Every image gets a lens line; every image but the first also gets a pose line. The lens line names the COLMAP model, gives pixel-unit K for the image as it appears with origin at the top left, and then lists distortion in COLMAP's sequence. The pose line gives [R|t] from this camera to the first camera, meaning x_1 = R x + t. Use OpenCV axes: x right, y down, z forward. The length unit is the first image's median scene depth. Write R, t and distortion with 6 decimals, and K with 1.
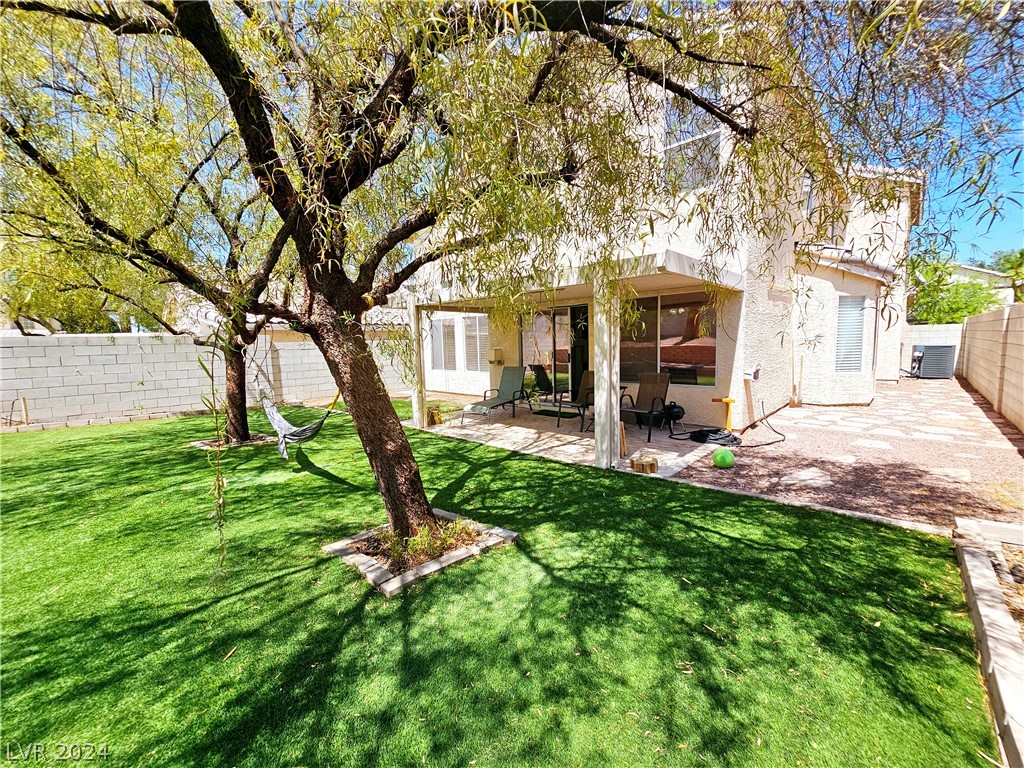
lens RADIAL K [[418.6, 0, 512.0], [0, 418.6, 384.0], [0, 0, 1]] dist [-0.001558, -0.000168]
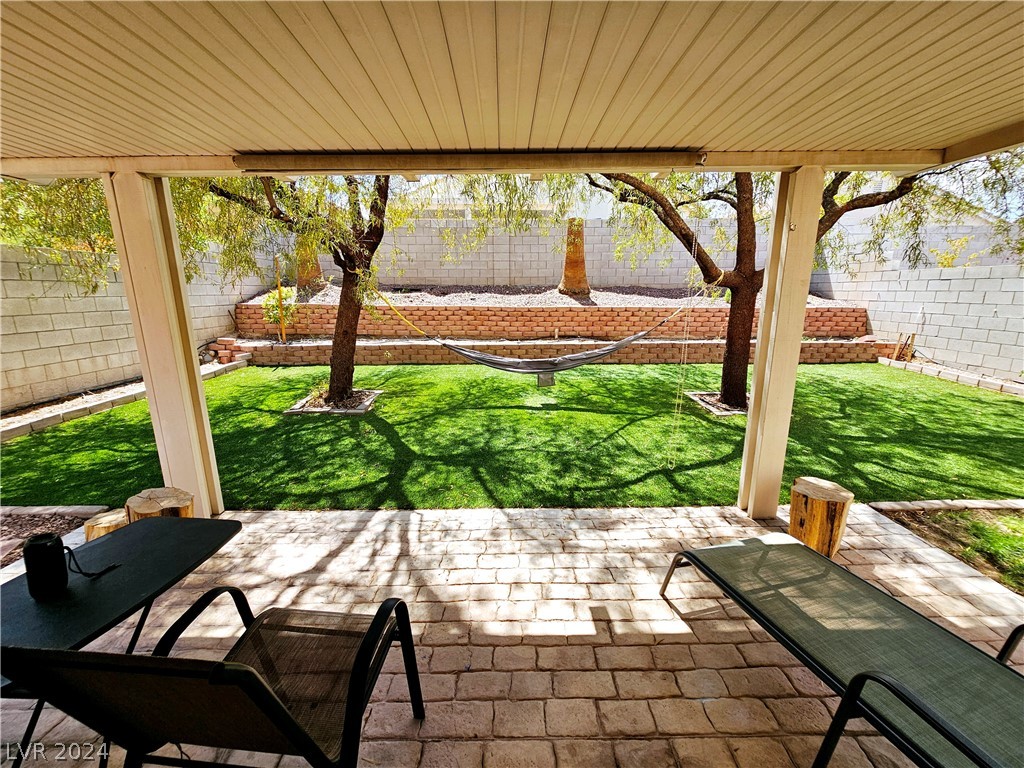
lens RADIAL K [[418.6, 0, 512.0], [0, 418.6, 384.0], [0, 0, 1]] dist [-0.001558, -0.000168]
pose [[-0.724280, 0.171739, -0.667776, 0.273779], [-0.041188, 0.955978, 0.290532, -0.159753], [0.688275, 0.237931, -0.685322, 1.666053]]
